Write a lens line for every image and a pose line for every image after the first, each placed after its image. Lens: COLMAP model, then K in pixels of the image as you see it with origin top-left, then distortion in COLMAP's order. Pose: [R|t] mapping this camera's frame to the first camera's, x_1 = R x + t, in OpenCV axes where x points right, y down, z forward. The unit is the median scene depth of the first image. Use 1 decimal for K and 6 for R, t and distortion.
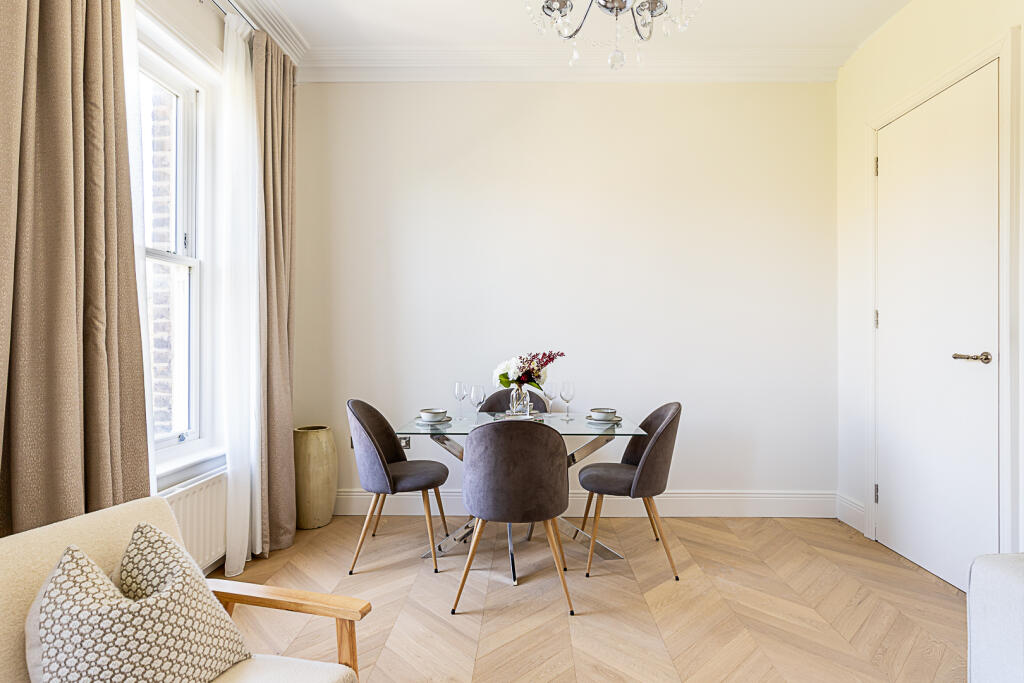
lens RADIAL K [[559.5, 0, 519.0], [0, 559.5, 340.4], [0, 0, 1]] dist [-0.005507, -0.000962]
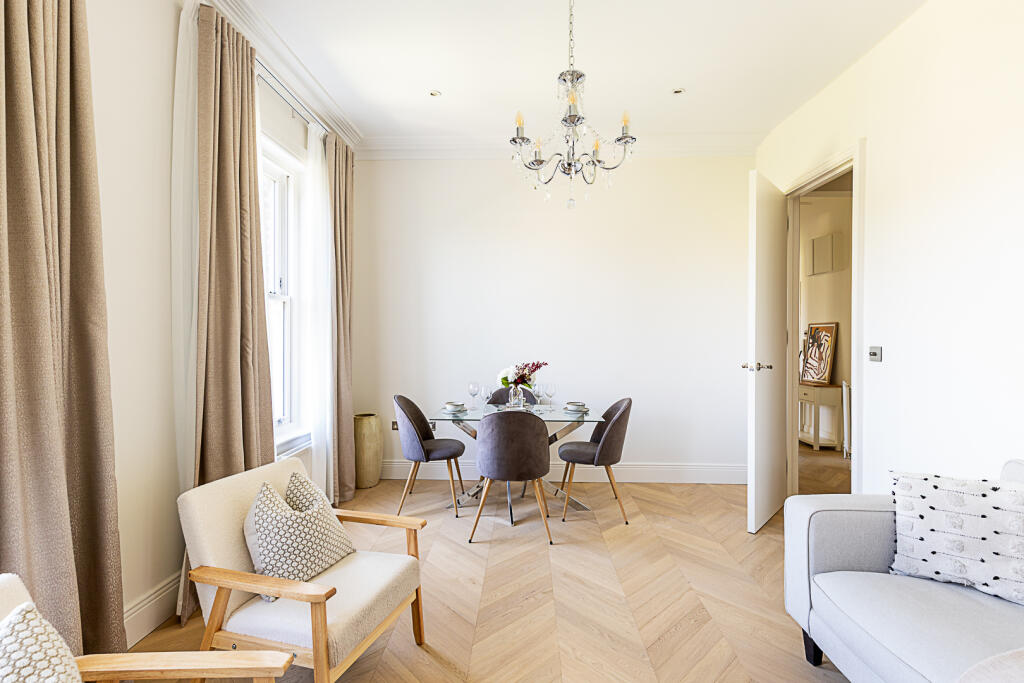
lens RADIAL K [[468.9, 0, 505.6], [0, 468.9, 341.7], [0, 0, 1]] dist [0.002928, 0.000154]
pose [[0.999703, 0.001577, -0.024316, 0.003836], [-0.001549, 0.999998, 0.001165, -0.032846], [0.024318, -0.001127, 0.999704, -0.187151]]
